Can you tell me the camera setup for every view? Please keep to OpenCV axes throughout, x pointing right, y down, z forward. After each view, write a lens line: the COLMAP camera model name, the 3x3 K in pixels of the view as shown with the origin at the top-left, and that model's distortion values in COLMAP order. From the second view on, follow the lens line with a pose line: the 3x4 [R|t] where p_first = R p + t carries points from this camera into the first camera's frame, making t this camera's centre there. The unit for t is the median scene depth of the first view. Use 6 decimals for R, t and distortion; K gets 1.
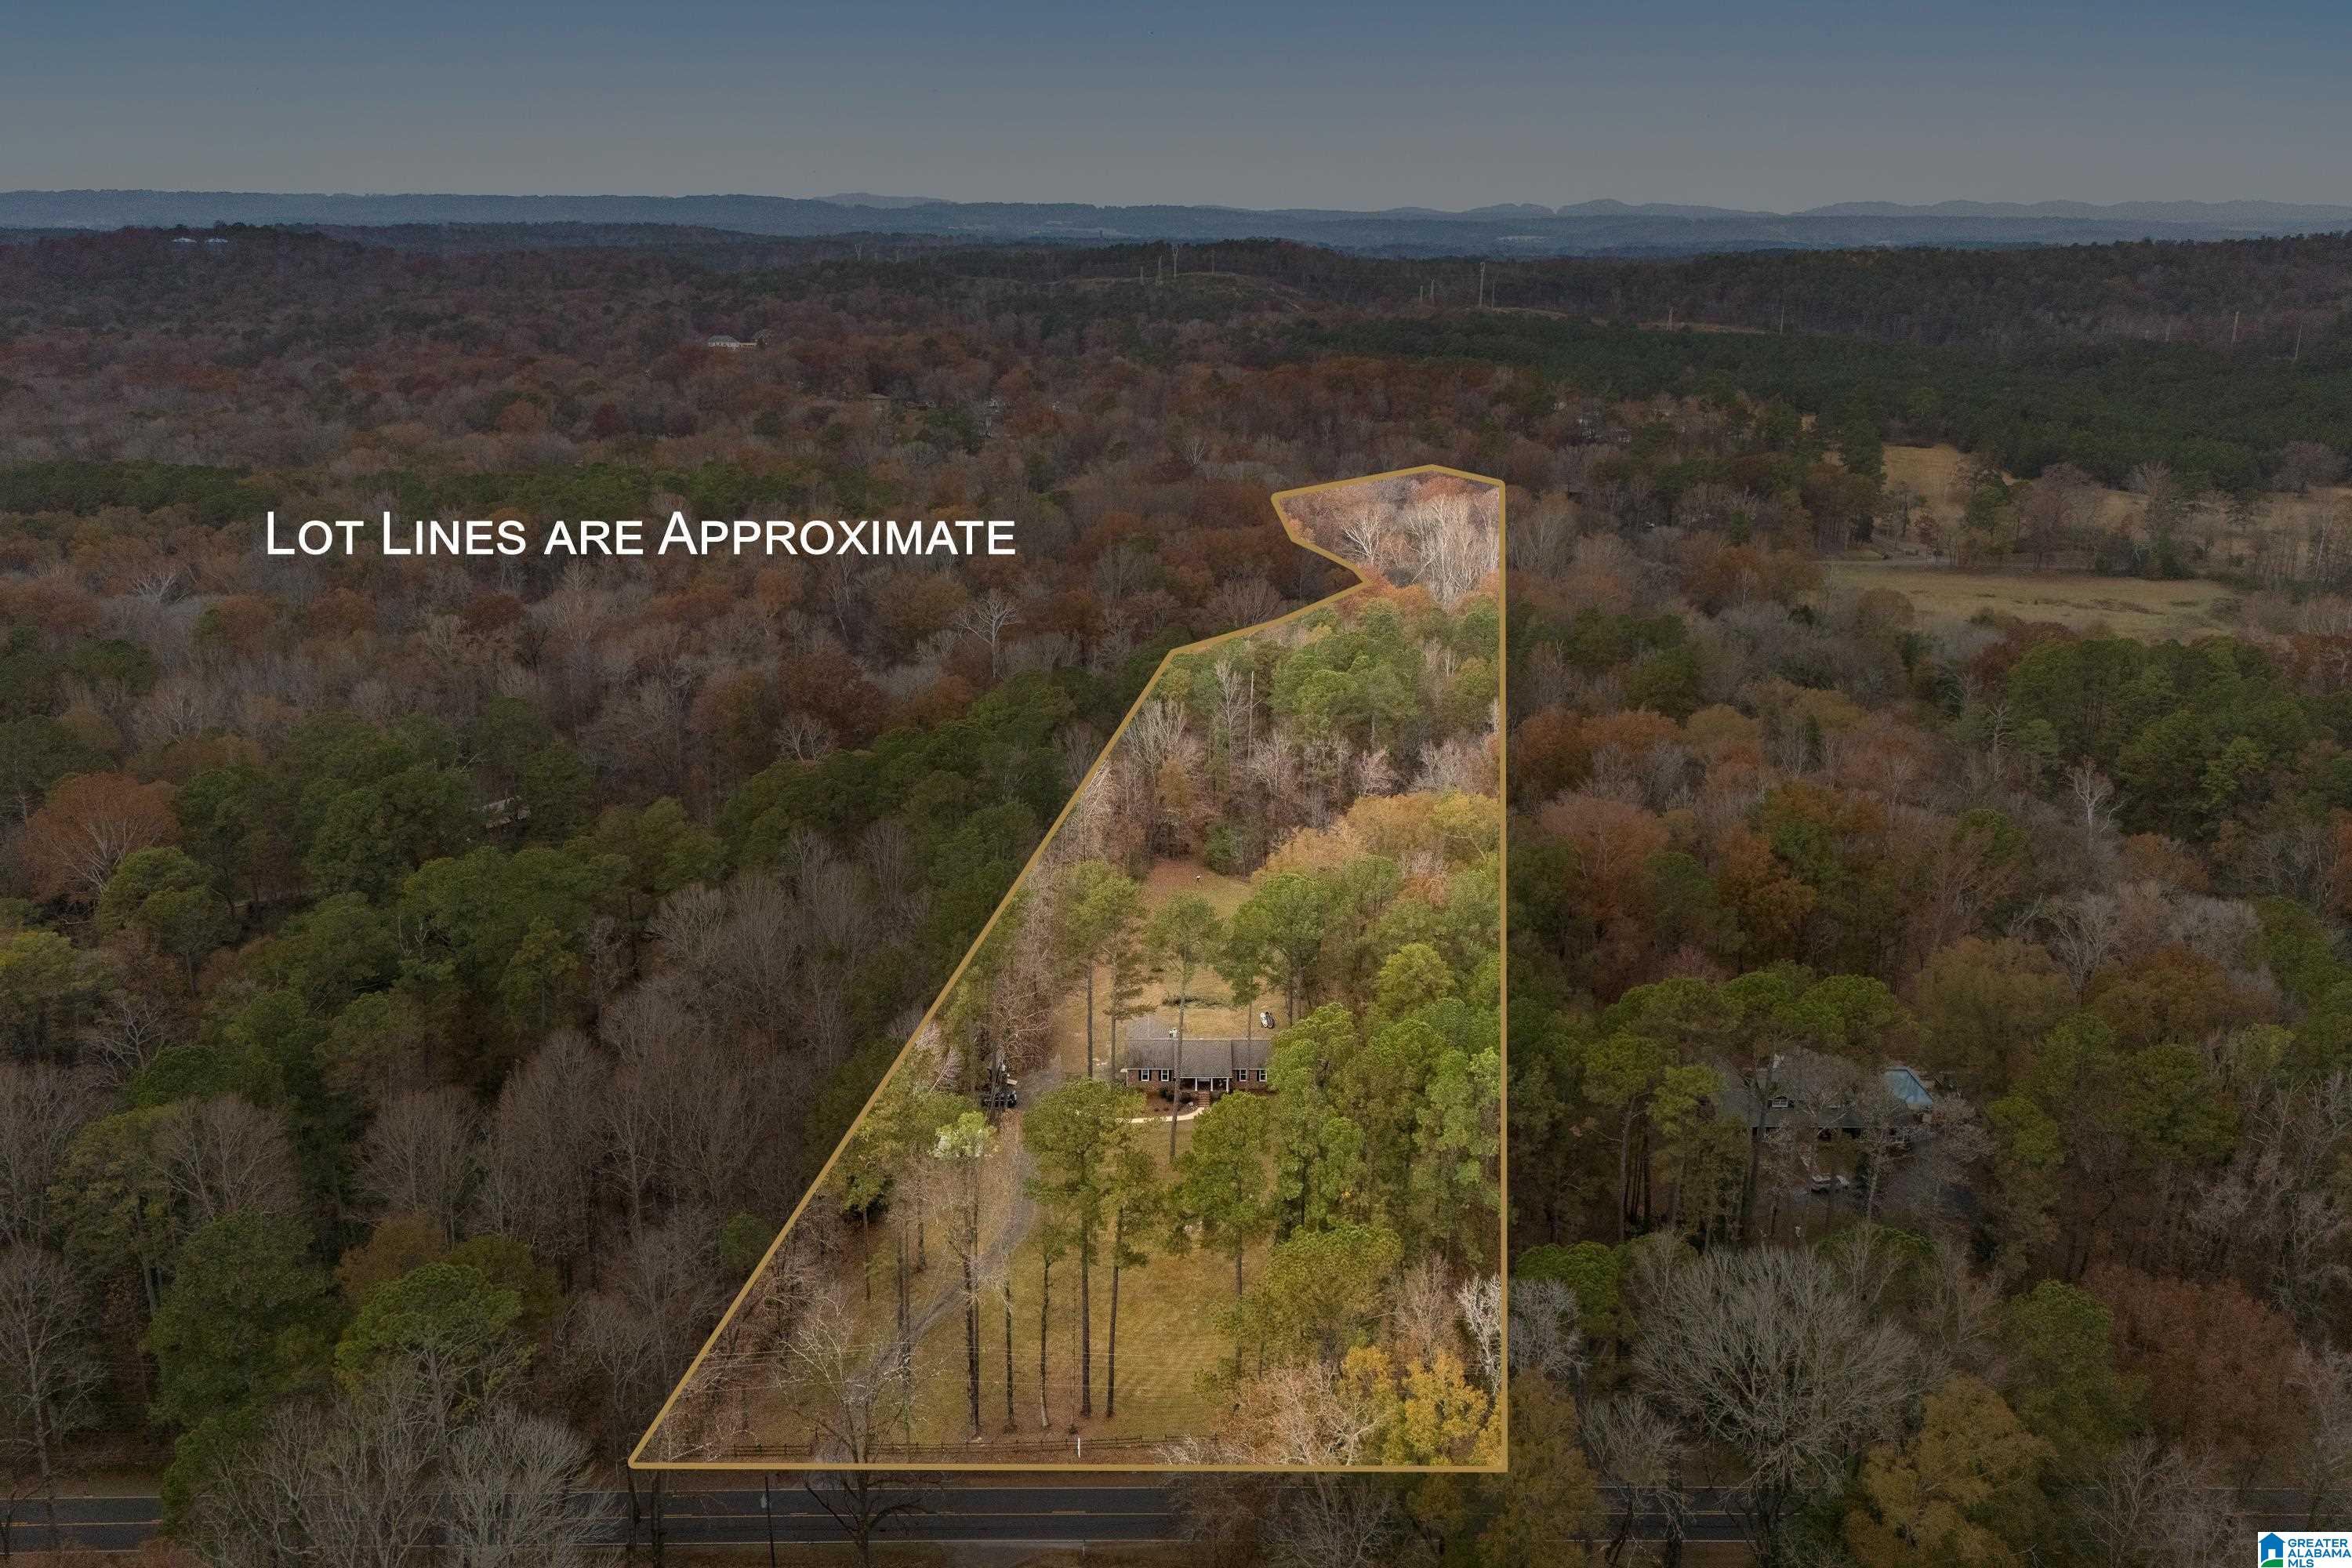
lens RADIAL K [[1689.3, 0, 1176.0], [0, 1689.3, 784.0], [0, 0, 1]] dist [0.056150, -0.042116]
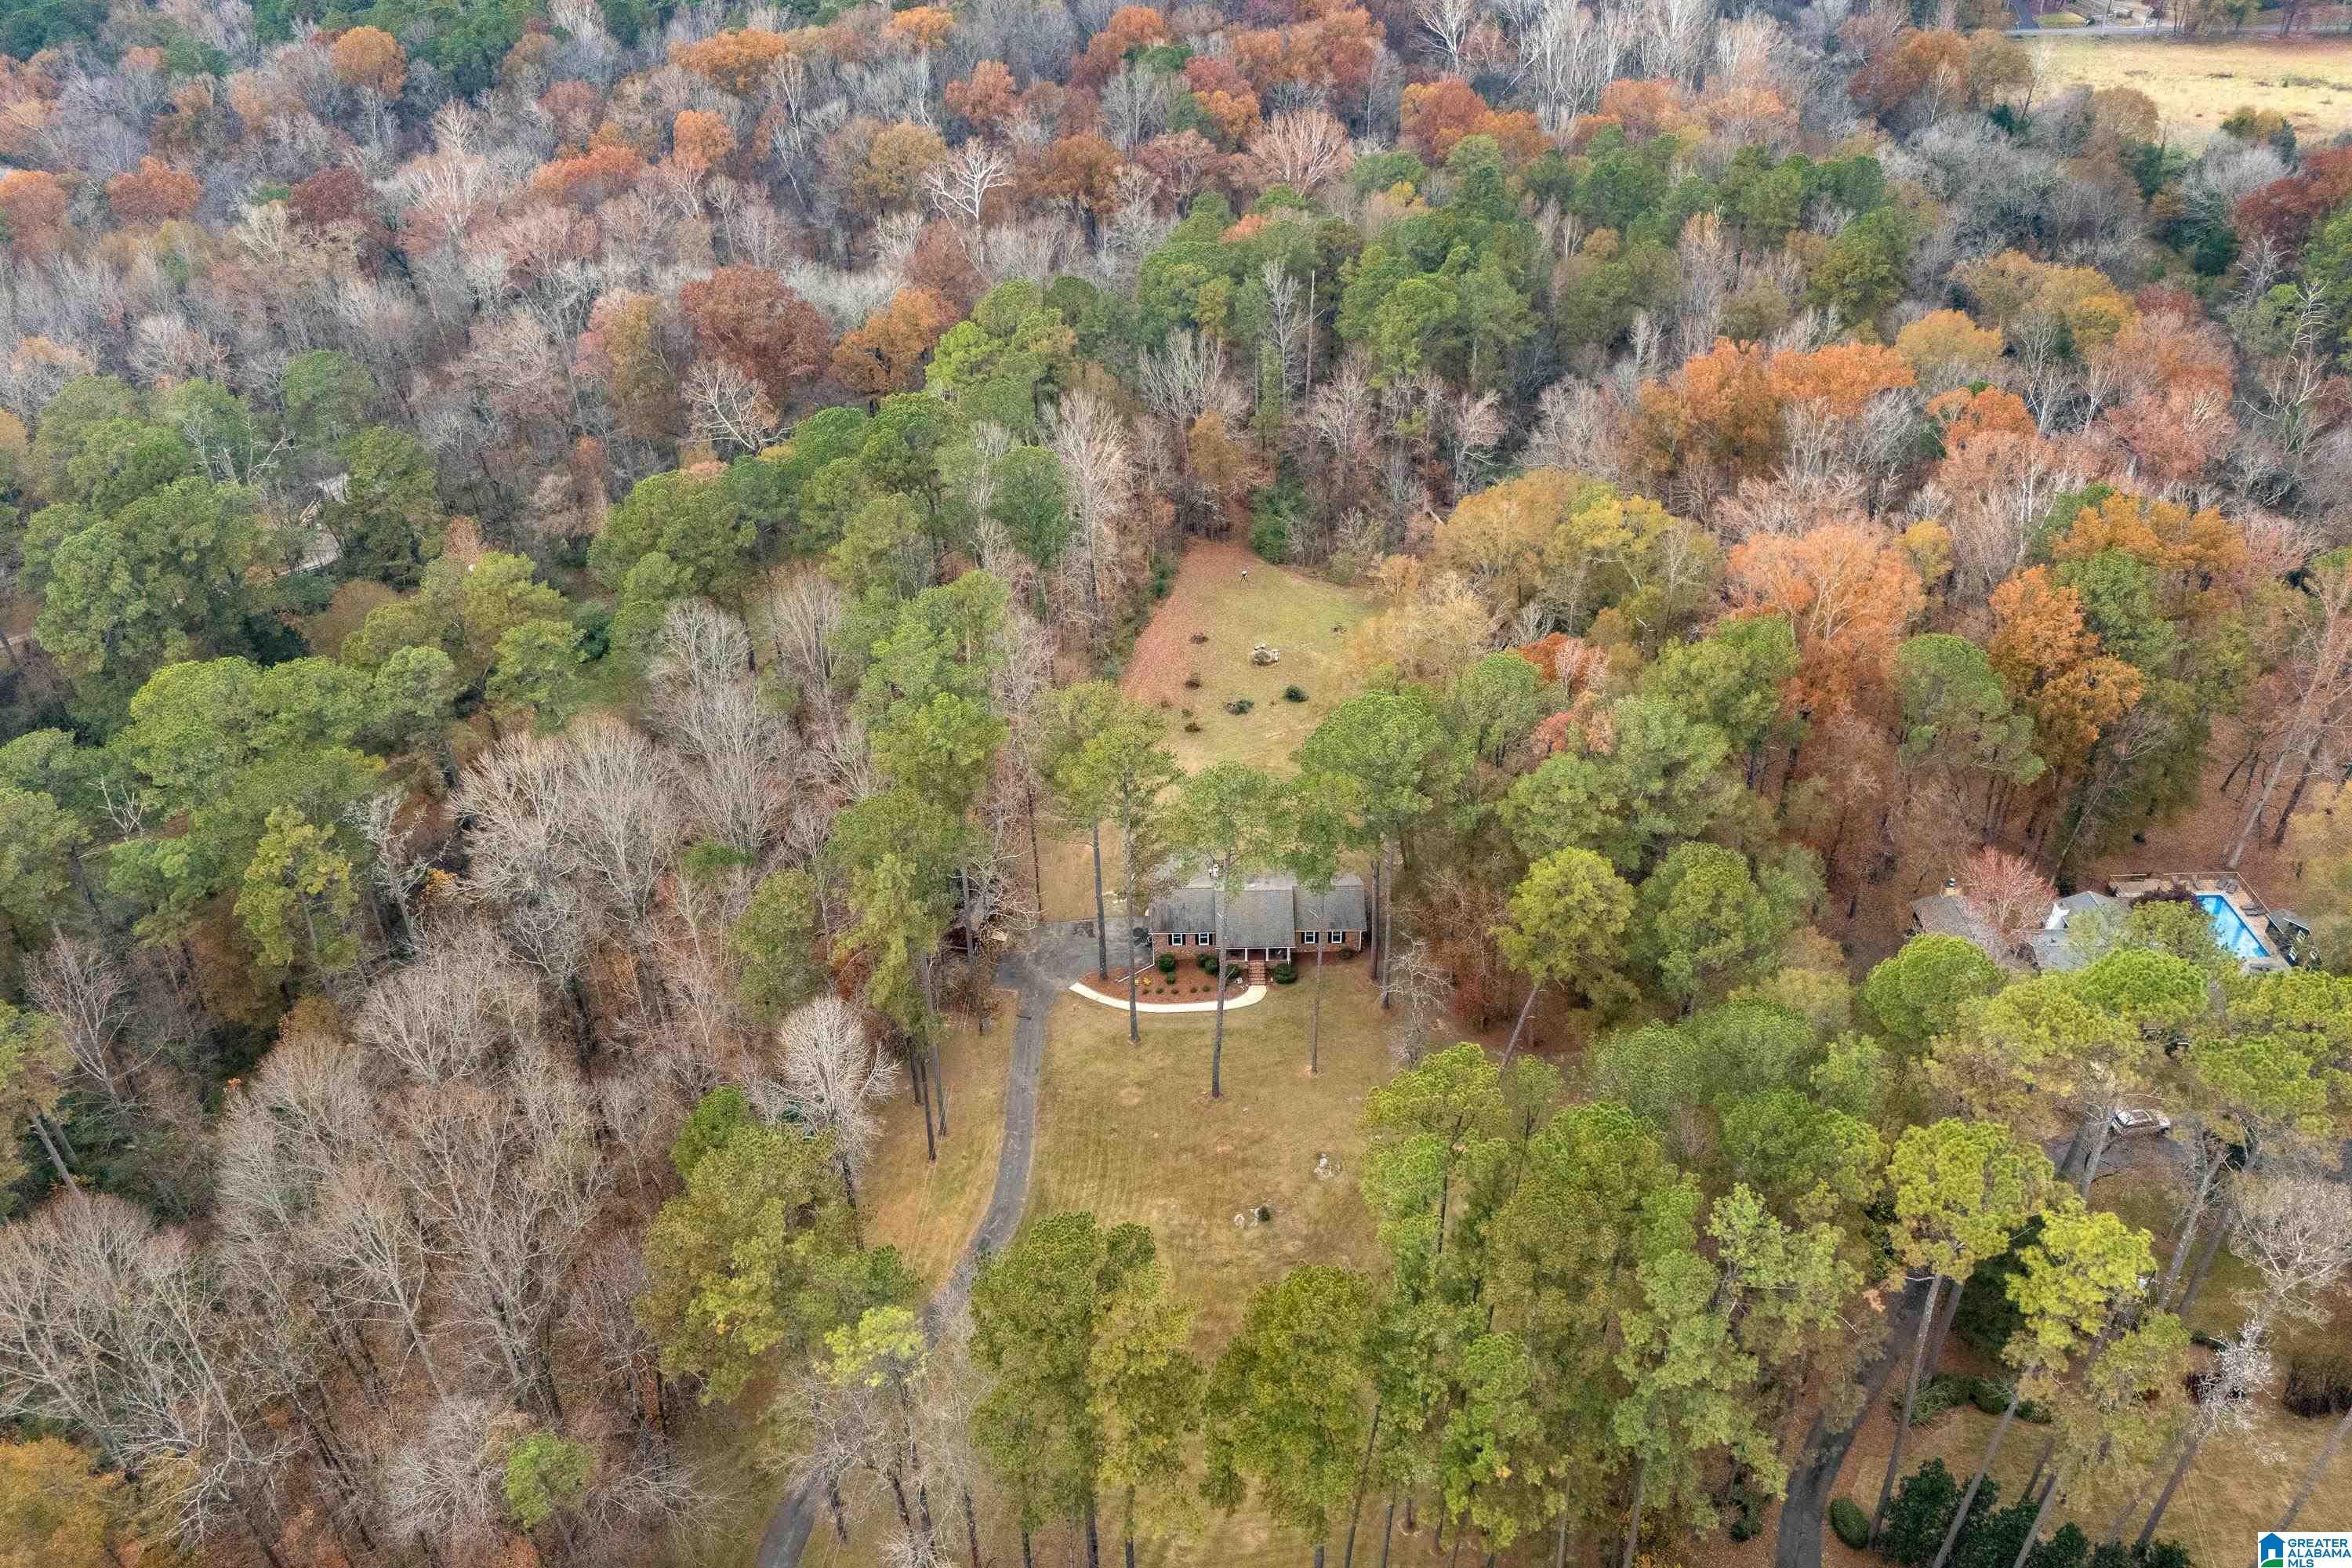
lens RADIAL K [[1689.3, 0, 1176.0], [0, 1689.3, 784.0], [0, 0, 1]] dist [0.056150, -0.042116]
pose [[0.999432, -0.016996, -0.029091, 0.002682], [0.024778, 0.955848, 0.292814, -0.072980], [0.022830, -0.293368, 0.955727, 0.212770]]
